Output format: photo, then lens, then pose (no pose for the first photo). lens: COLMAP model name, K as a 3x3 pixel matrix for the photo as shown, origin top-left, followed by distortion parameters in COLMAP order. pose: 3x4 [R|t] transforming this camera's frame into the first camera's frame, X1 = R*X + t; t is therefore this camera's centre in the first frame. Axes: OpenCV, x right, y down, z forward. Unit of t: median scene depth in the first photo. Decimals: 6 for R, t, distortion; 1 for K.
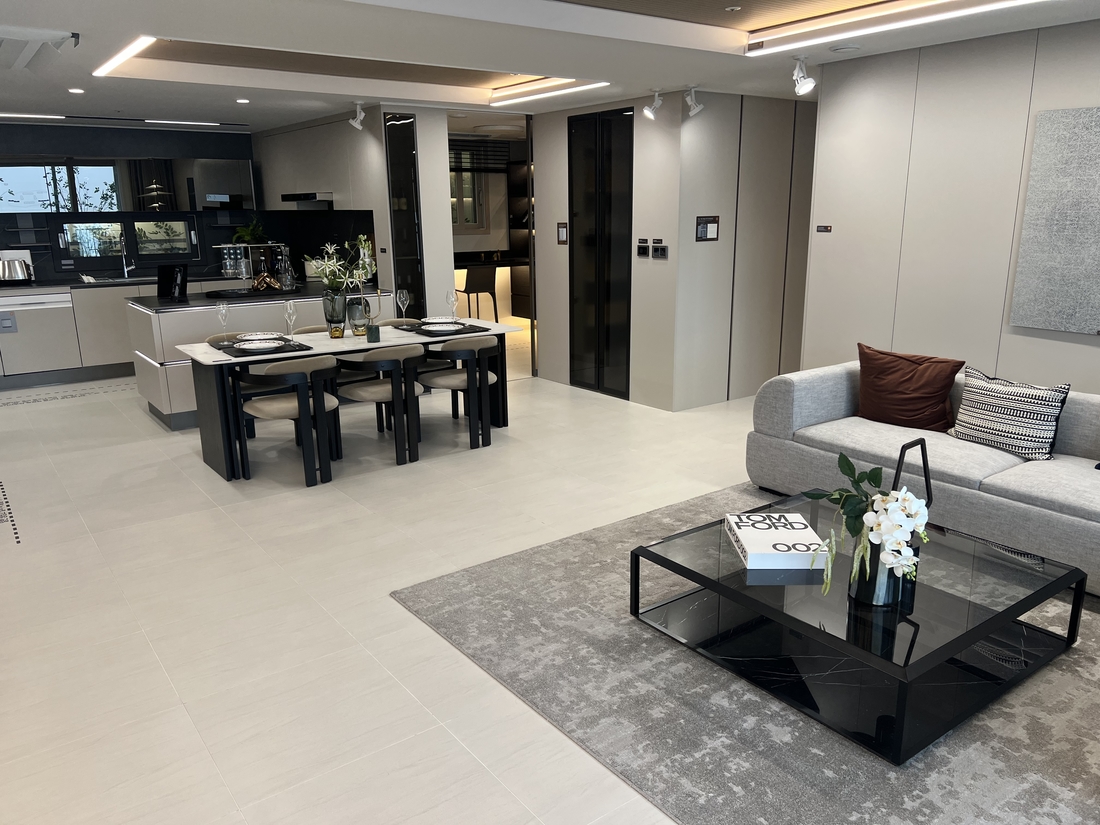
lens RADIAL K [[829.0, 0, 547.7], [0, 829.0, 421.7], [0, 0, 1]] dist [0.043849, -0.041498]
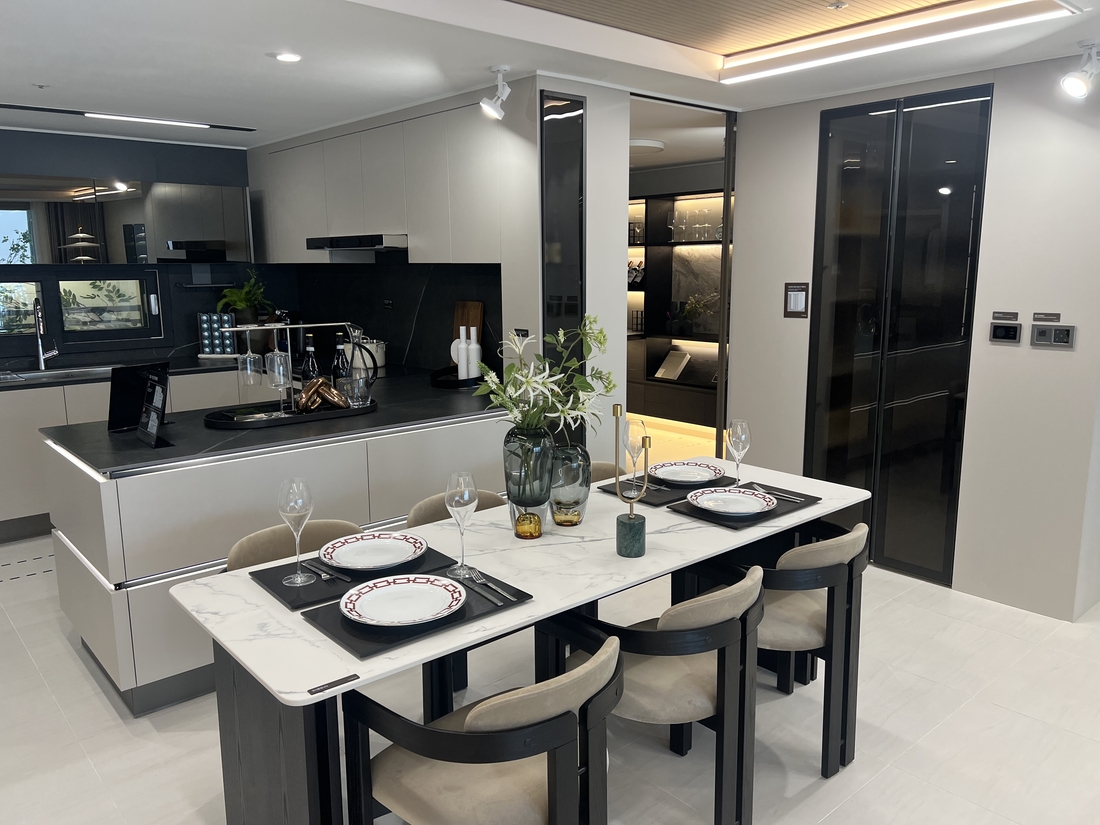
lens RADIAL K [[829.0, 0, 554.2], [0, 829.0, 404.8], [0, 0, 1]] dist [0.043849, -0.041498]
pose [[0.995983, -0.011836, 0.088761, -0.209530], [0.019165, 0.996434, -0.082175, -0.101202], [-0.087472, 0.083546, 0.992657, 0.407409]]
